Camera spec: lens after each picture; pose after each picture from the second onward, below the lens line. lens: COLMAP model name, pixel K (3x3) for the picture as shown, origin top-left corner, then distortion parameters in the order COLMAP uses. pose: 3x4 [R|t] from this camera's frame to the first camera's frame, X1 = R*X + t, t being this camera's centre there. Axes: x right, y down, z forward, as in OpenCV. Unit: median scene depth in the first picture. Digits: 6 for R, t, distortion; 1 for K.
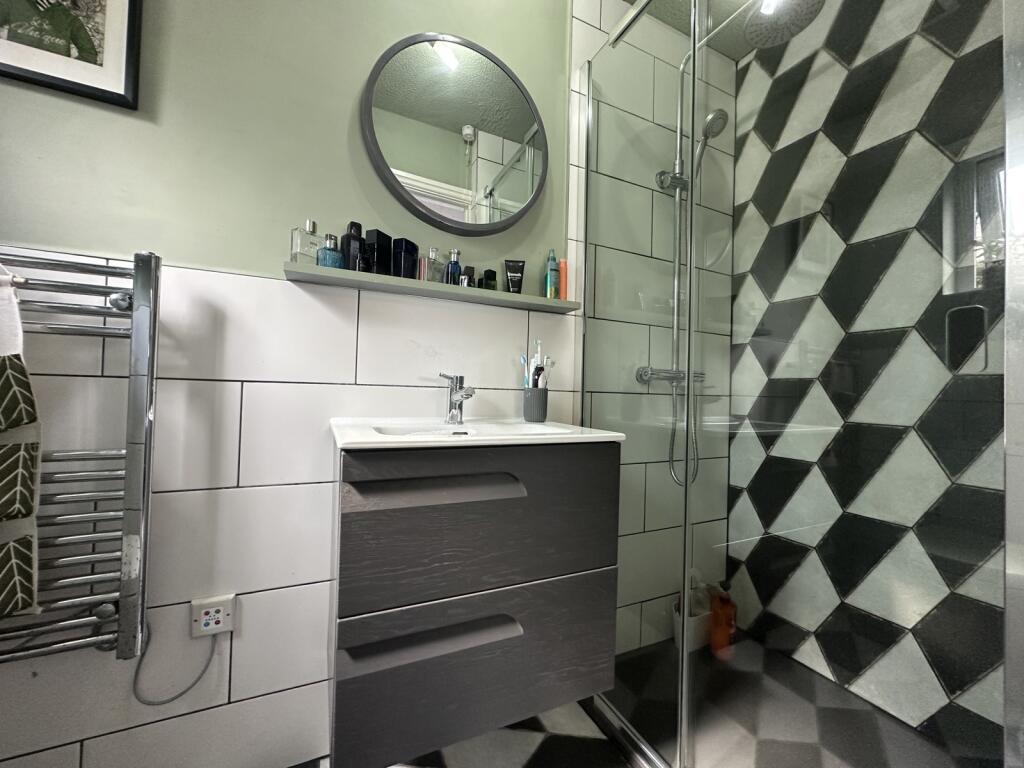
lens RADIAL K [[405.2, 0, 512.1], [0, 405.2, 385.0], [0, 0, 1]] dist [-0.000748, 0.000338]
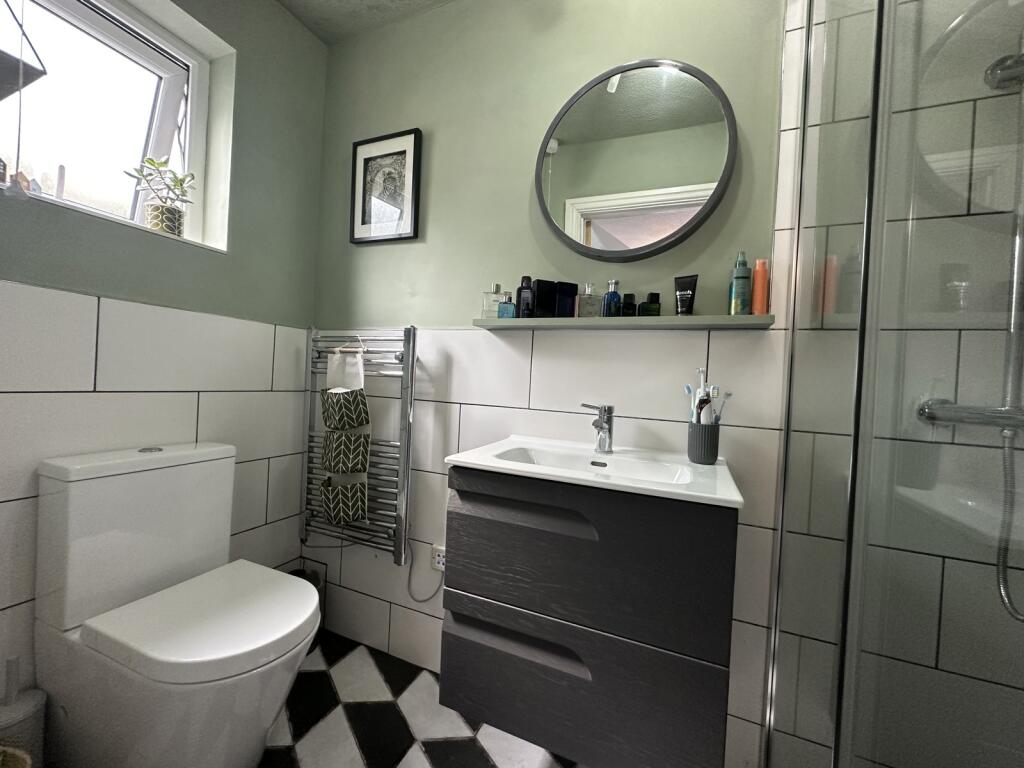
lens RADIAL K [[405.2, 0, 512.1], [0, 405.2, 385.0], [0, 0, 1]] dist [-0.000748, 0.000338]
pose [[0.672460, 0.017931, -0.739917, 0.562034], [-0.021635, 0.999756, 0.004565, -0.091664], [0.739818, 0.012938, 0.672683, 0.175337]]
